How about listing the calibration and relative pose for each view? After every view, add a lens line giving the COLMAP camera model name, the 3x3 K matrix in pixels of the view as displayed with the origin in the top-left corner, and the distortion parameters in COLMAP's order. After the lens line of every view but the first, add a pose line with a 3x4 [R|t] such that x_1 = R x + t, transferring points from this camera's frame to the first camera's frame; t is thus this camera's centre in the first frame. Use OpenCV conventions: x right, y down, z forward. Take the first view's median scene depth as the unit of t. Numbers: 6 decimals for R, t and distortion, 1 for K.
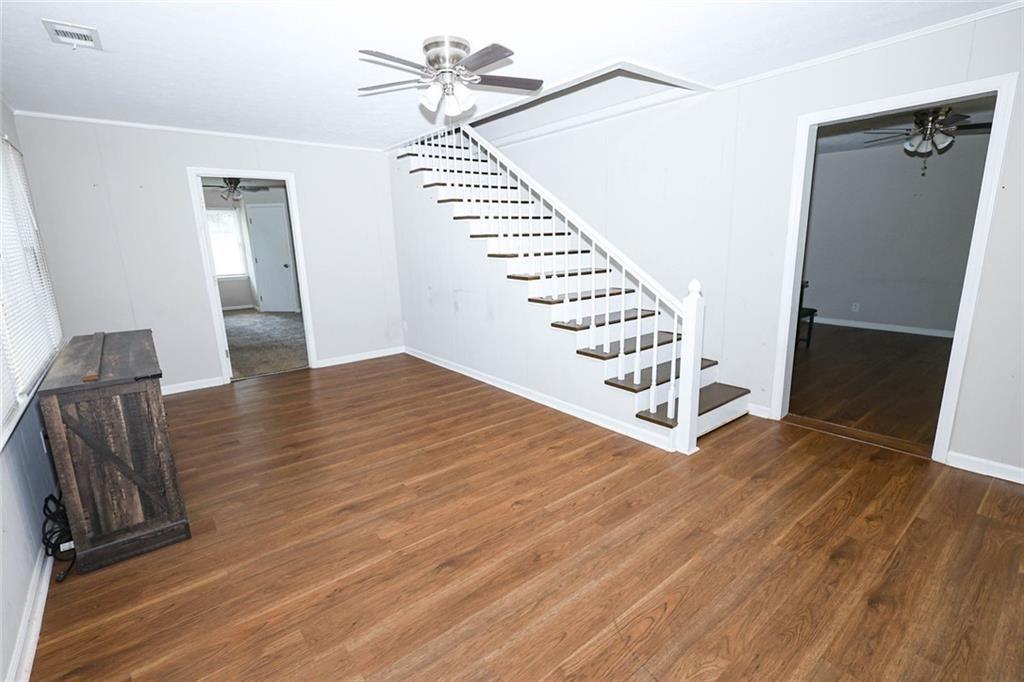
lens RADIAL K [[474.1, 0, 510.1], [0, 474.1, 337.7], [0, 0, 1]] dist [0.002641, 0.000027]
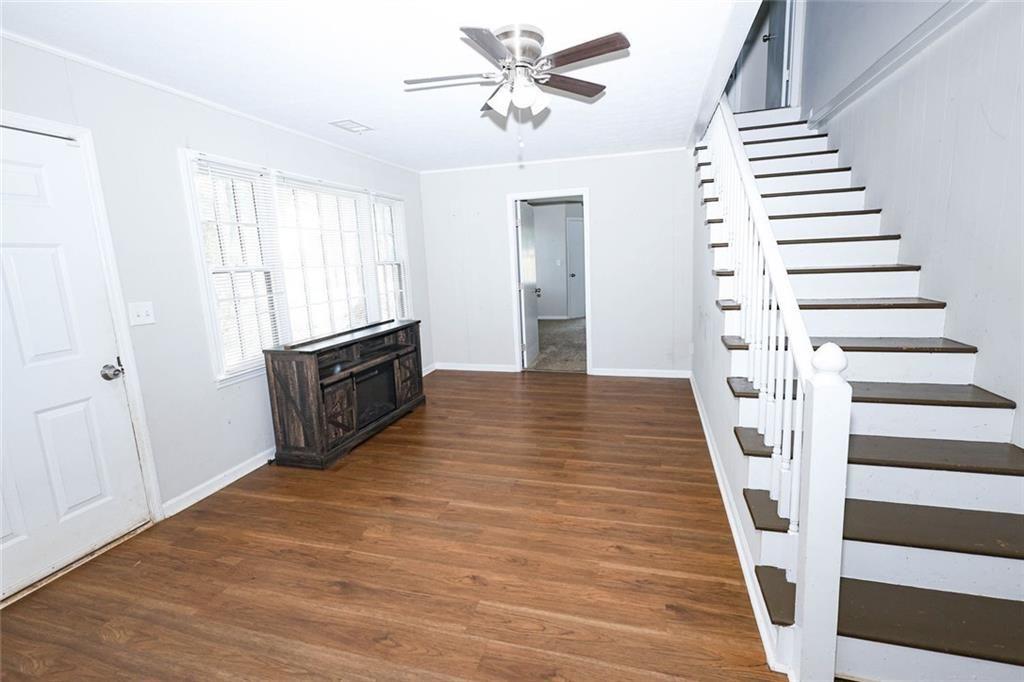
lens RADIAL K [[474.1, 0, 511.1], [0, 474.1, 336.3], [0, 0, 1]] dist [0.002641, 0.000027]
pose [[0.571868, 0.136671, -0.808881, 0.561604], [-0.143206, 0.987516, 0.065609, -0.110486], [0.807749, 0.078317, 0.584301, 0.455487]]
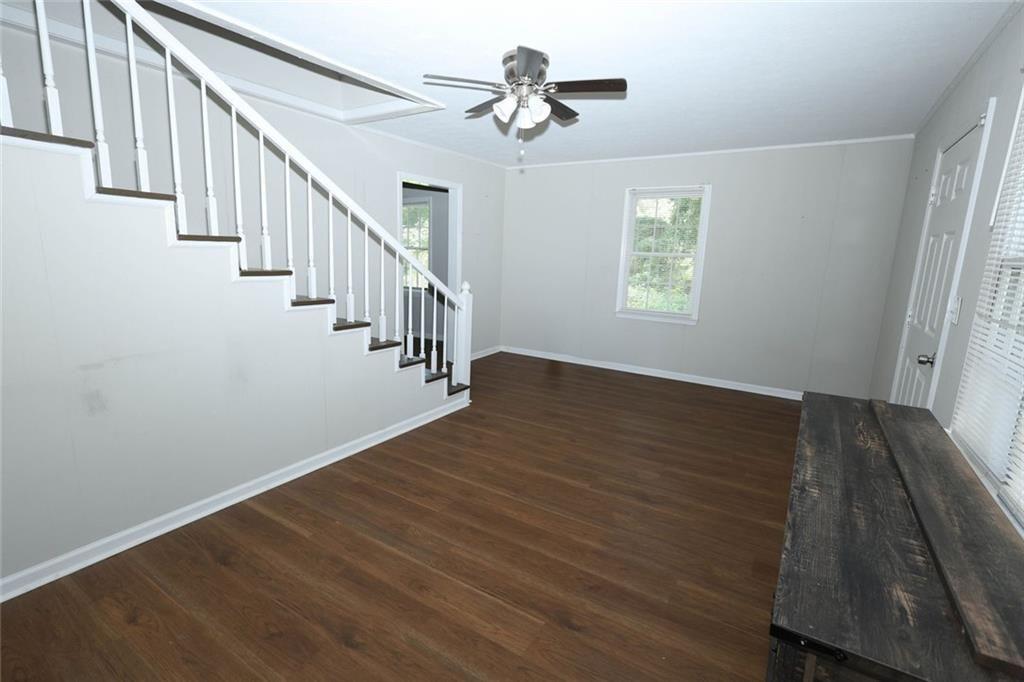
lens RADIAL K [[474.1, 0, 513.2], [0, 474.1, 340.3], [0, 0, 1]] dist [0.002641, 0.000027]
pose [[-0.320759, -0.158719, 0.933768, -1.002155], [0.180676, 0.957504, 0.224818, -0.239153], [-0.929769, 0.240822, -0.278451, 1.257886]]
